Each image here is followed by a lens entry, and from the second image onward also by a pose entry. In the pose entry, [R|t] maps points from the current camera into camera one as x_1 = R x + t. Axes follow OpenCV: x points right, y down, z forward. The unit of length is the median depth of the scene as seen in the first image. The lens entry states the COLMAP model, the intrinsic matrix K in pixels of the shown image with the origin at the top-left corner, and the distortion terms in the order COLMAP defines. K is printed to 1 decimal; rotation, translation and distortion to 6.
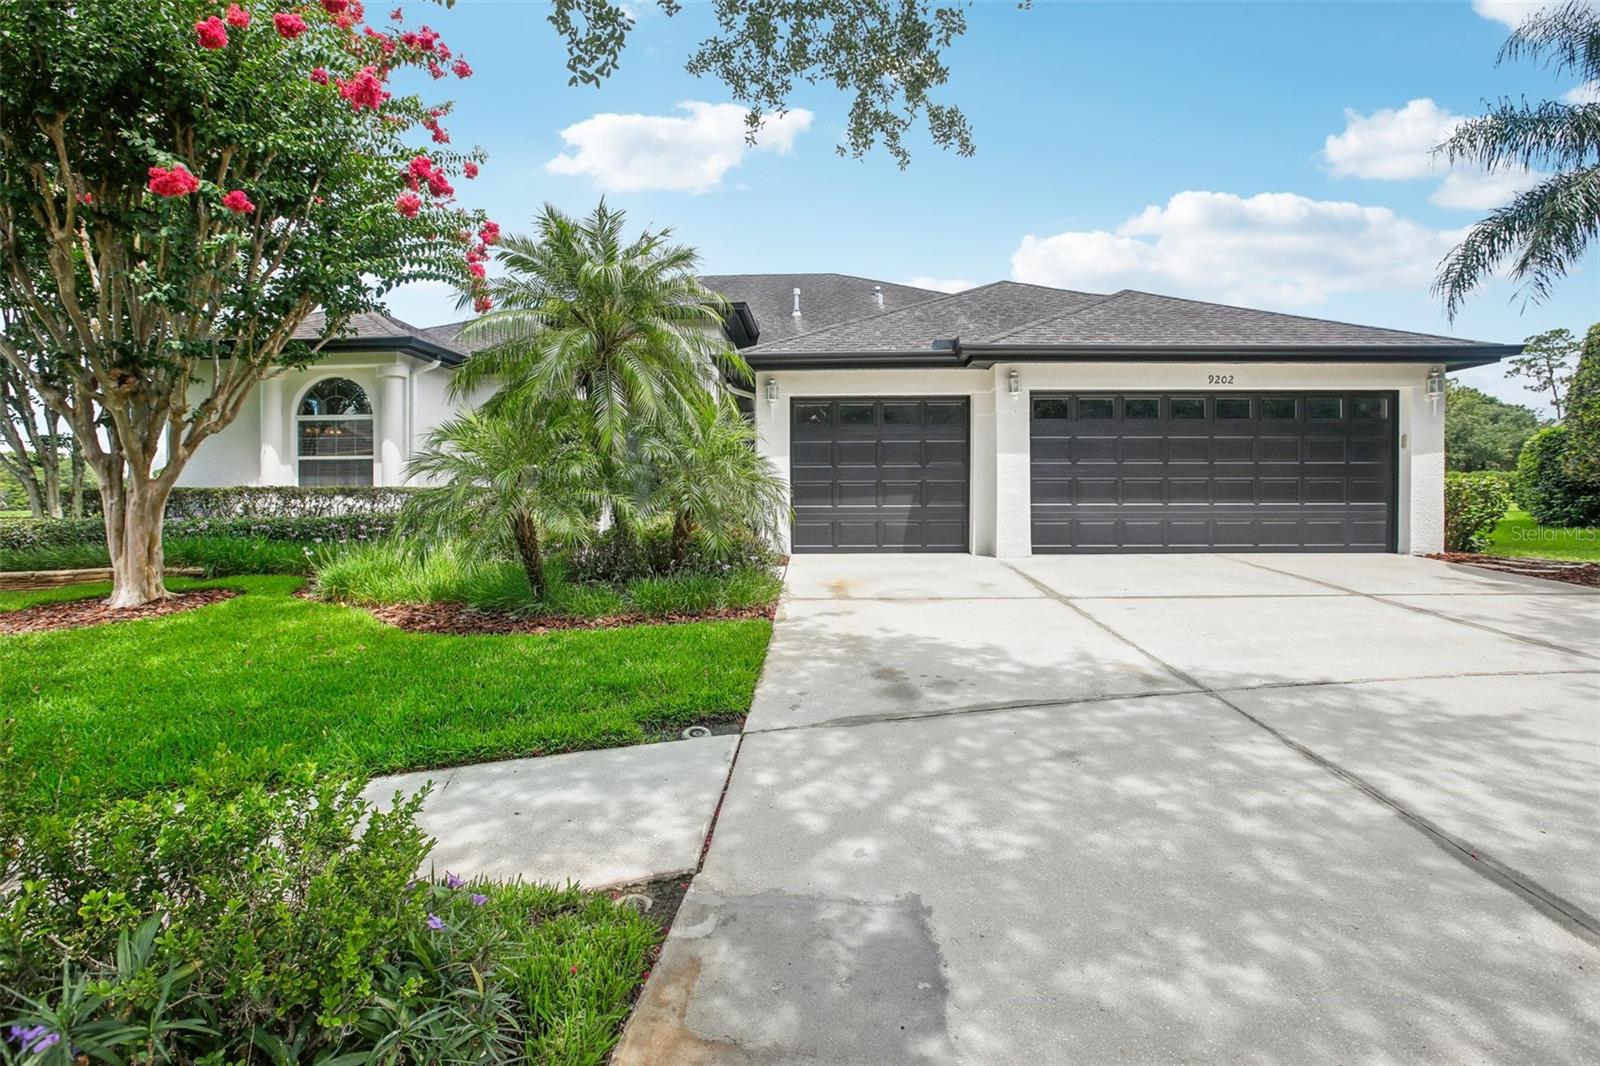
lens RADIAL K [[723.3, 0, 802.5], [0, 723.3, 531.0], [0, 0, 1]] dist [0.001852, 0.001361]
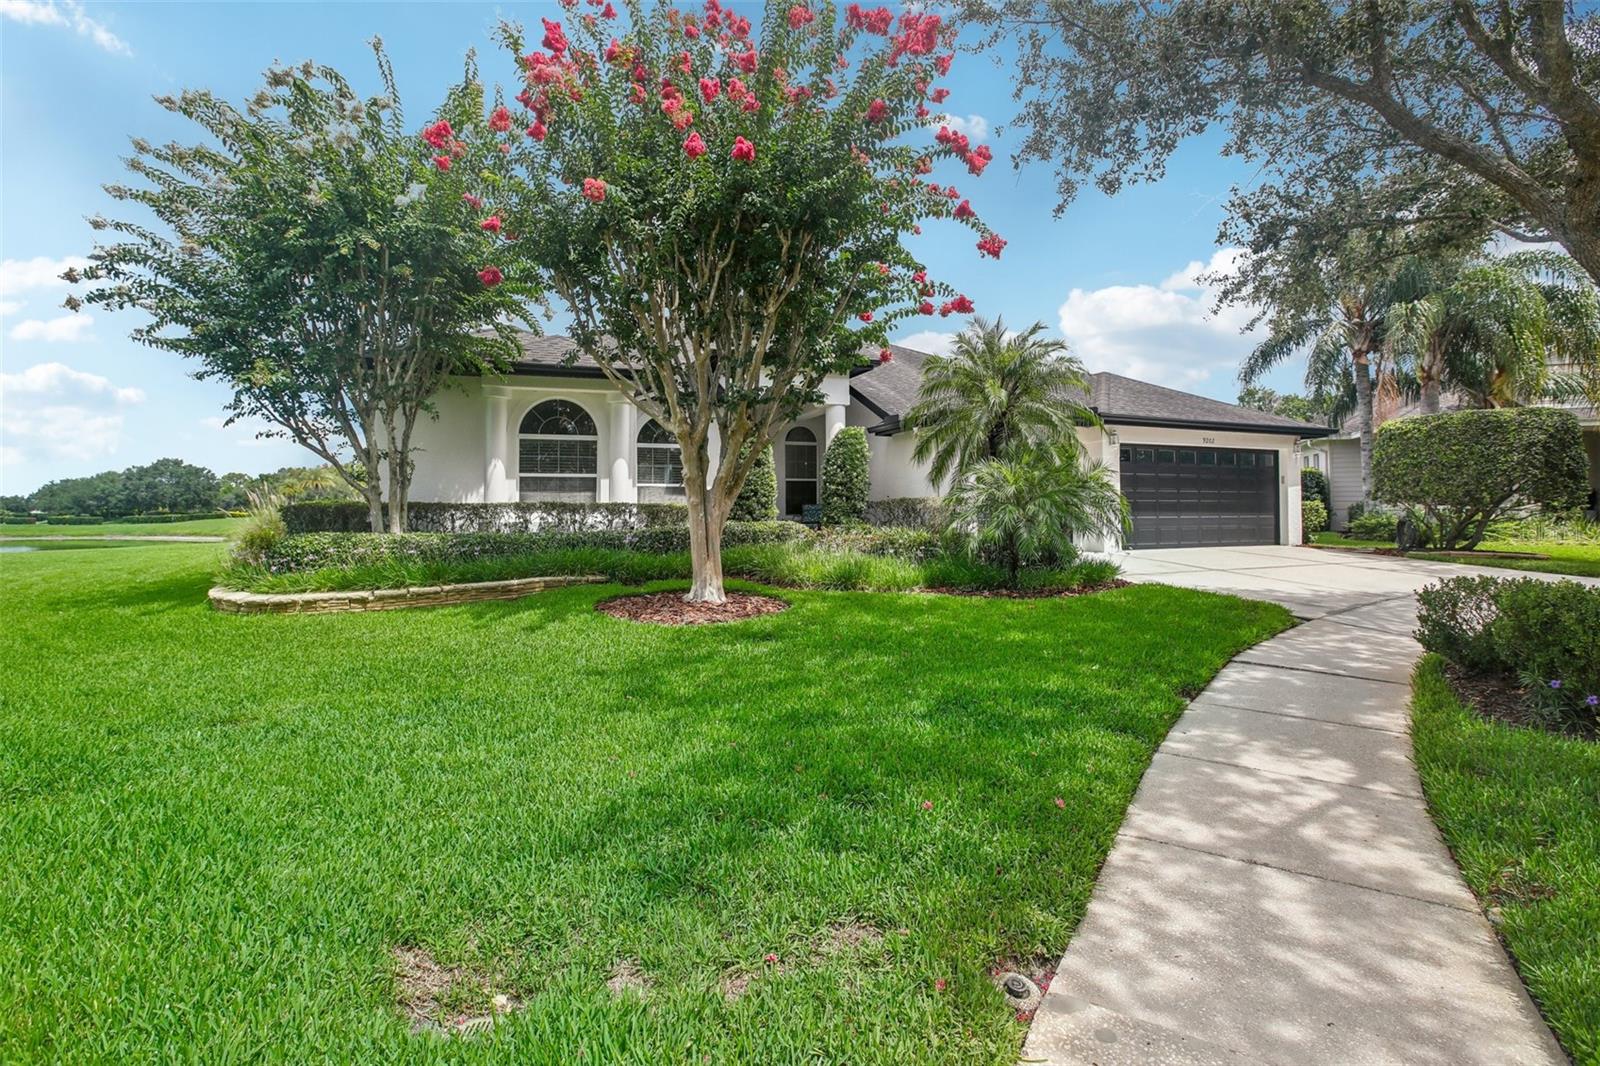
lens RADIAL K [[723.3, 0, 801.6], [0, 723.3, 530.7], [0, 0, 1]] dist [0.001852, 0.001361]
pose [[0.926480, -0.010248, 0.376205, -0.718762], [0.013620, 0.999887, -0.006303, -0.006026], [-0.376098, 0.010963, 0.926515, -0.136093]]
